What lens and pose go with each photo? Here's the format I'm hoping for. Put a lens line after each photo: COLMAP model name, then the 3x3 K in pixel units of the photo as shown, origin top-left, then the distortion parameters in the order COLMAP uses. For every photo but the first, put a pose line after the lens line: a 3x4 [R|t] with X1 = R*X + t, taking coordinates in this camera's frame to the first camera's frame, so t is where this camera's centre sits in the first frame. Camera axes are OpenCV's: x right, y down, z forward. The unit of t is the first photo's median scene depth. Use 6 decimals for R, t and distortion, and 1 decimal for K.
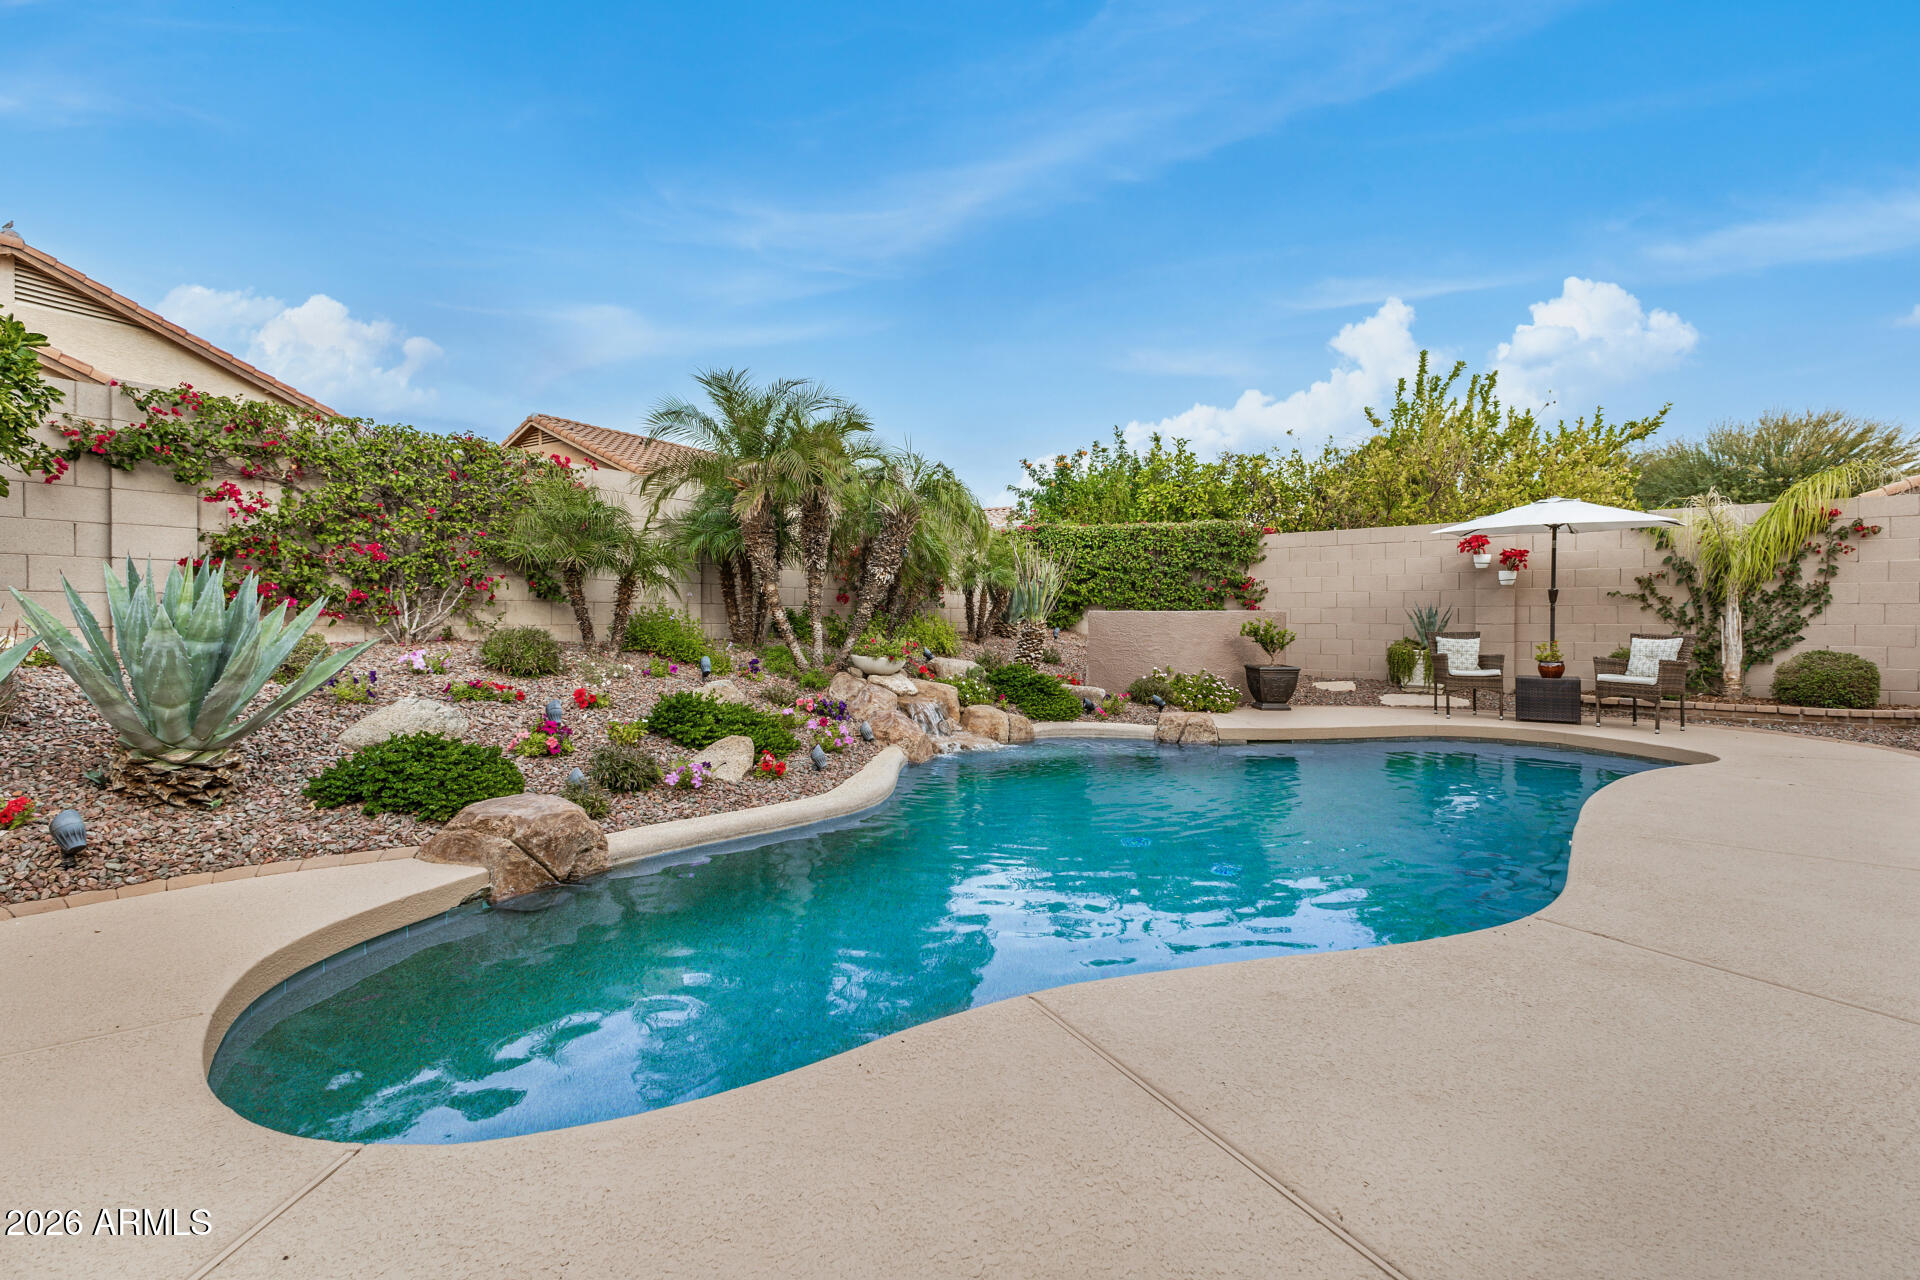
lens RADIAL K [[838.1, 0, 956.3], [0, 838.1, 627.9], [0, 0, 1]] dist [0.012257, -0.001878]
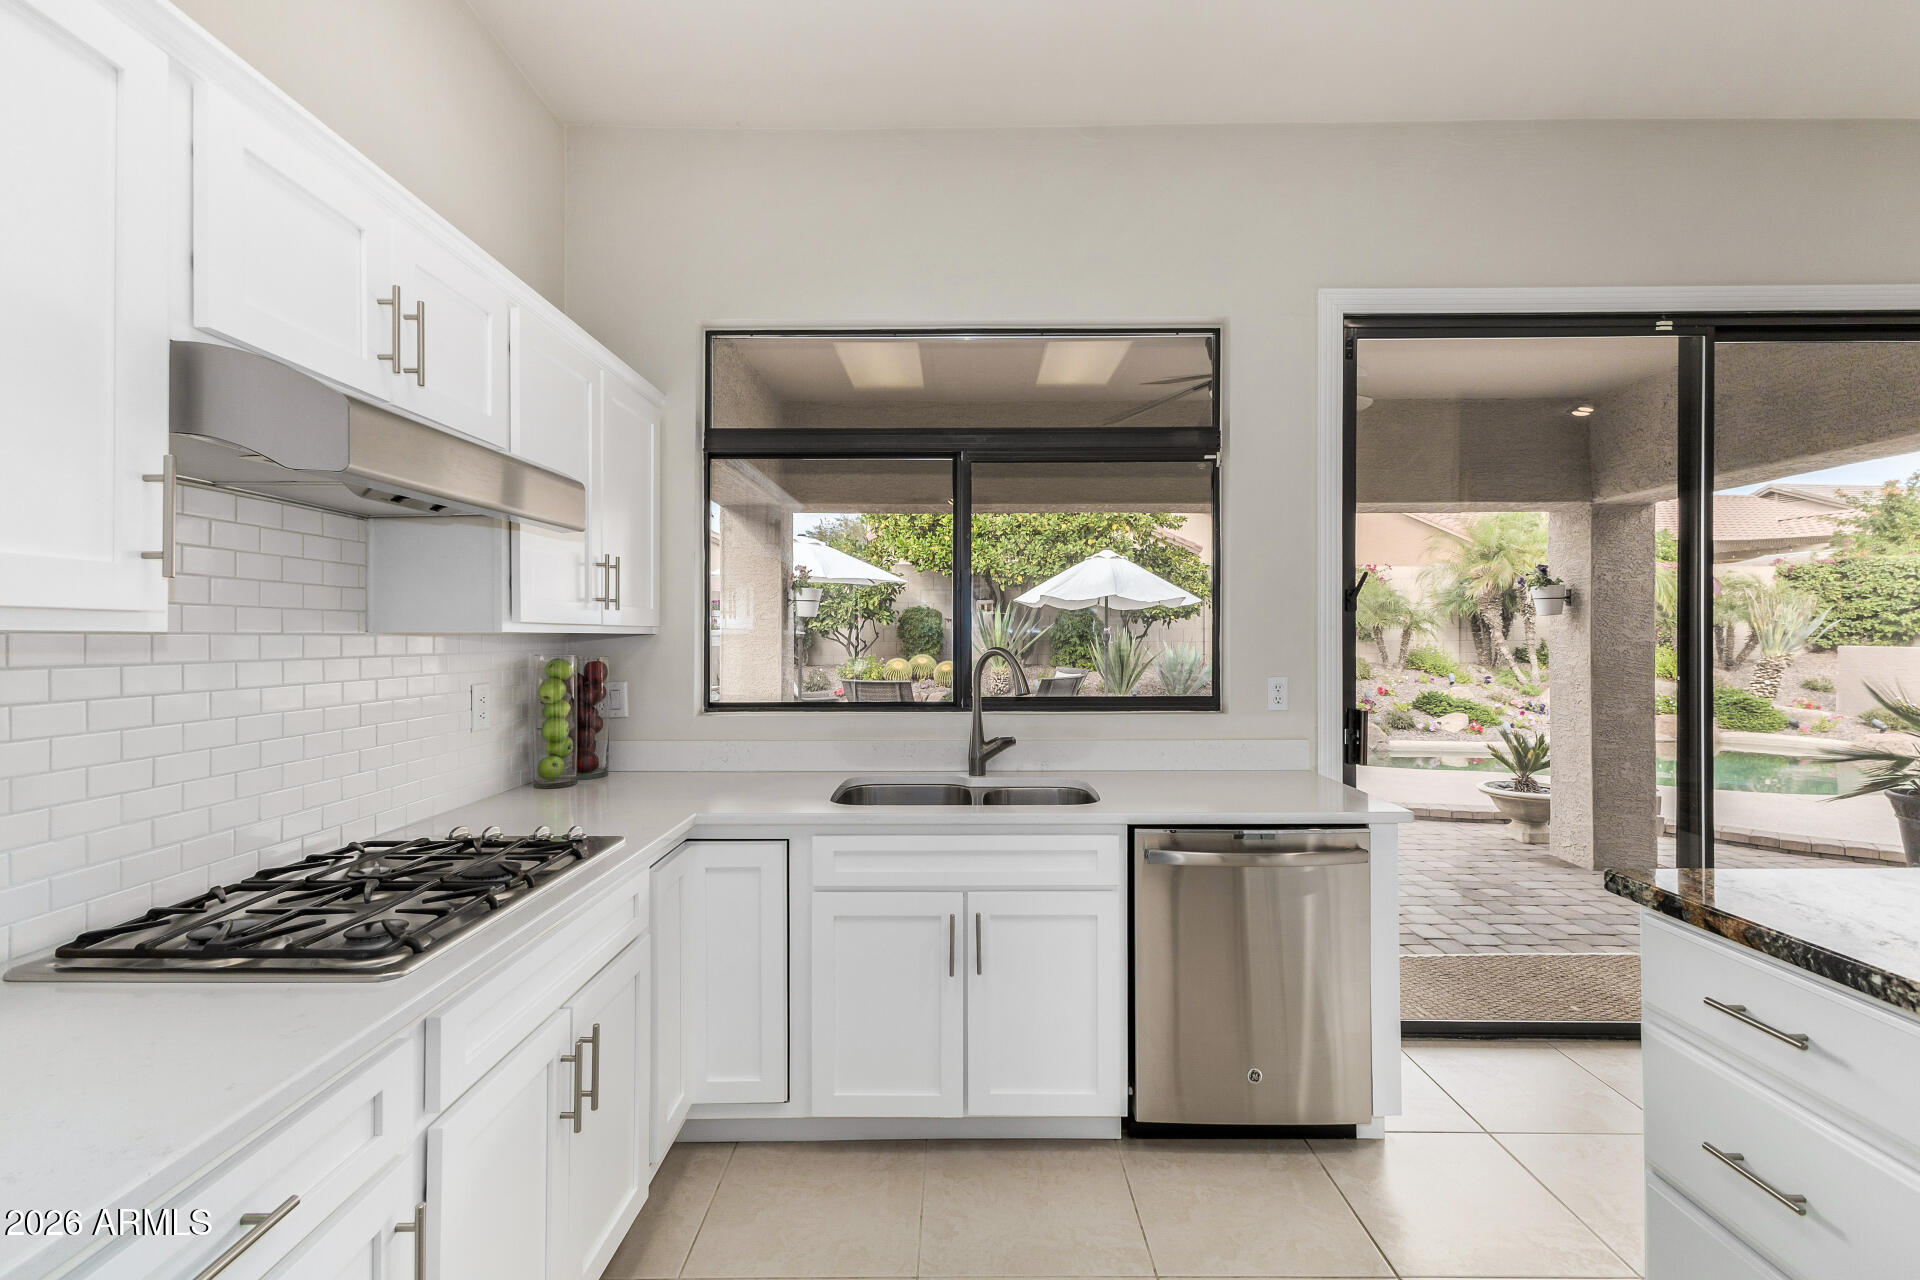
lens RADIAL K [[838.1, 0, 958.4], [0, 838.1, 632.7], [0, 0, 1]] dist [0.012257, -0.001878]
pose [[0.624527, -0.002622, -0.780999, 0.335570], [-0.004173, 0.999969, -0.006695, -0.027221], [0.780992, 0.007440, 0.624496, -0.713916]]
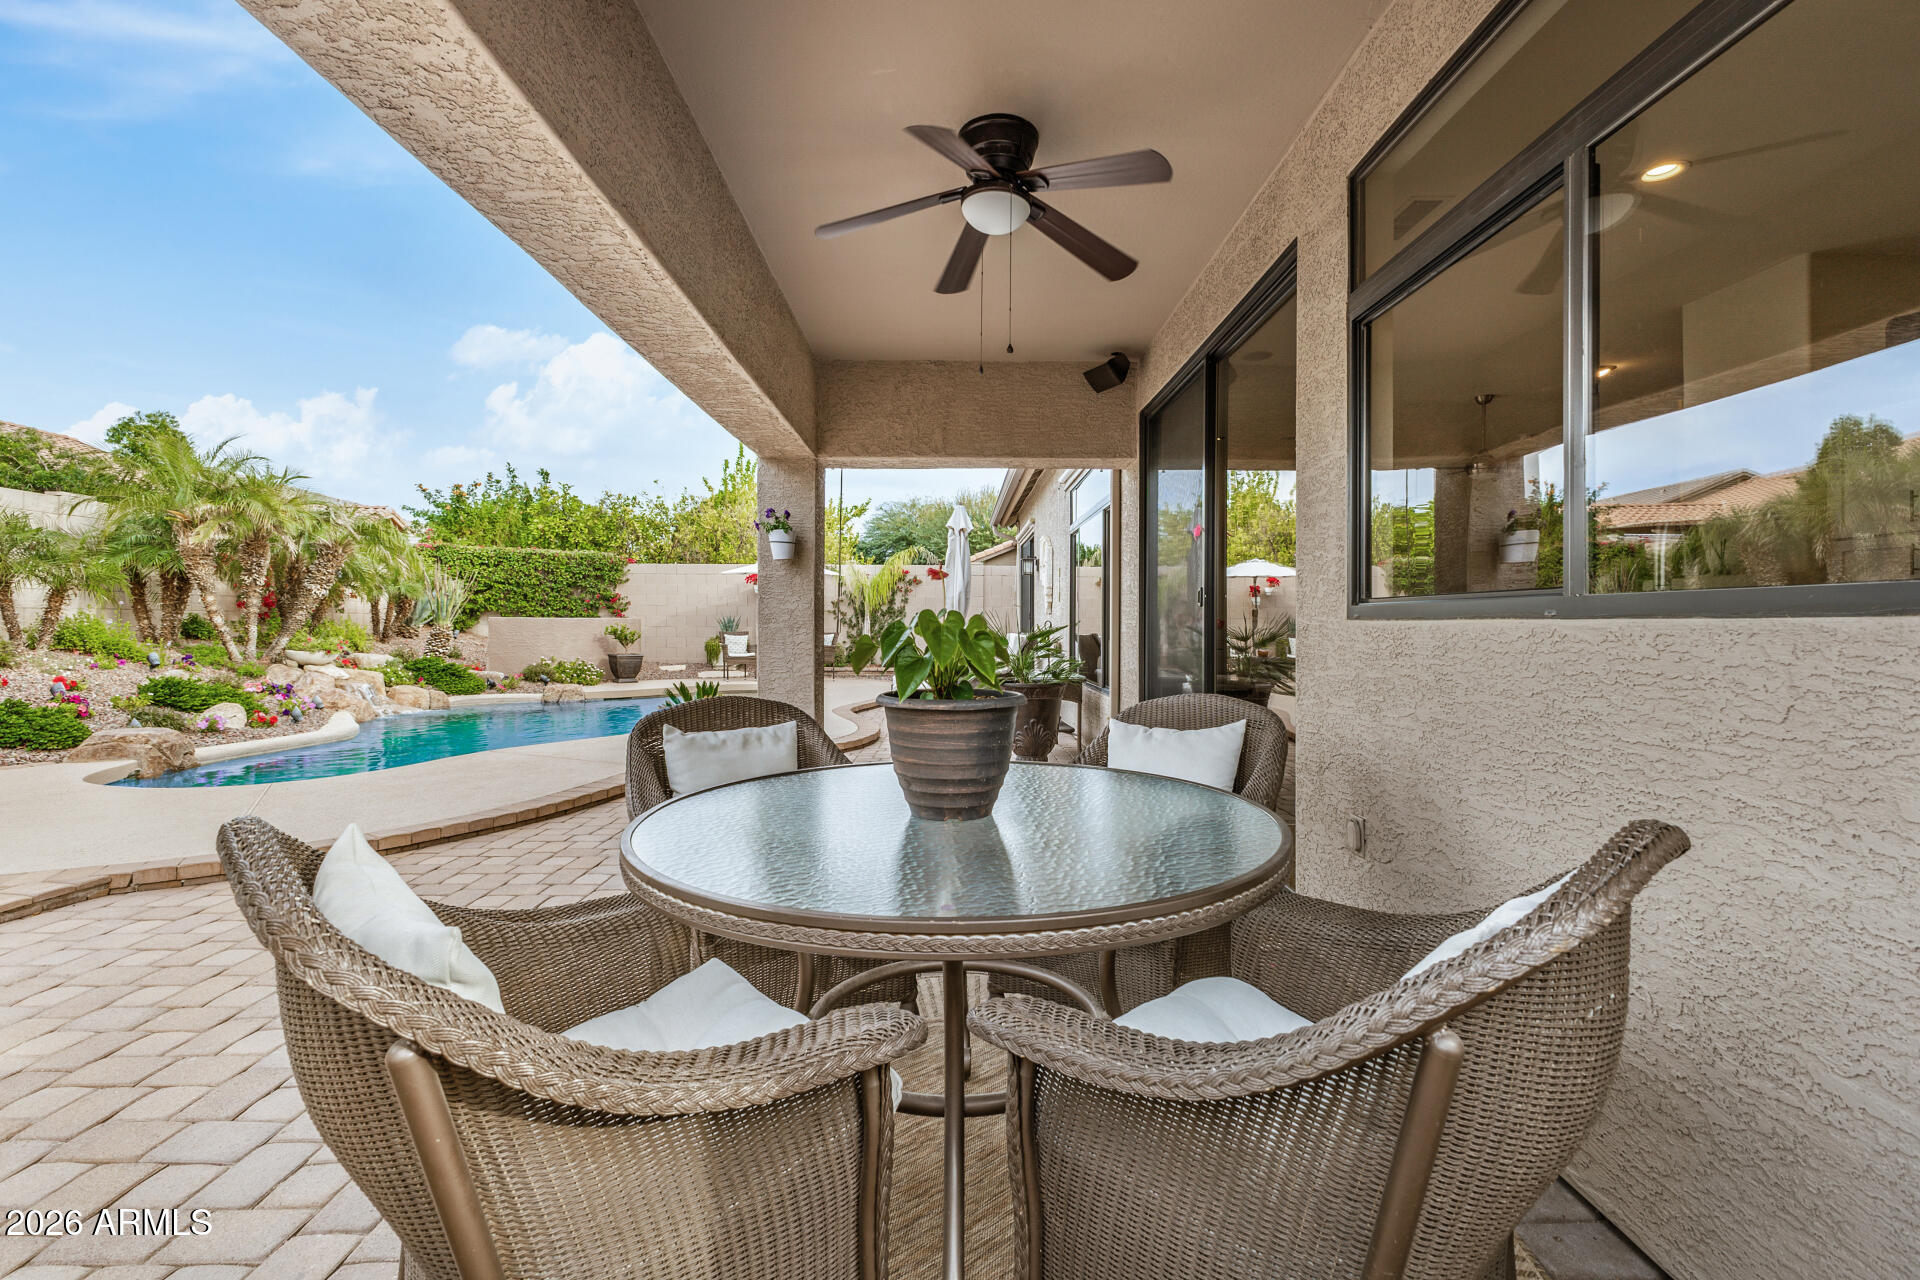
lens RADIAL K [[838.1, 0, 963.9], [0, 838.1, 622.5], [0, 0, 1]] dist [0.012257, -0.001878]
pose [[0.770170, 0.003181, 0.637830, -0.125709], [0.003548, 0.999951, -0.009272, 0.003740], [-0.637828, 0.009404, 0.770121, -0.569806]]
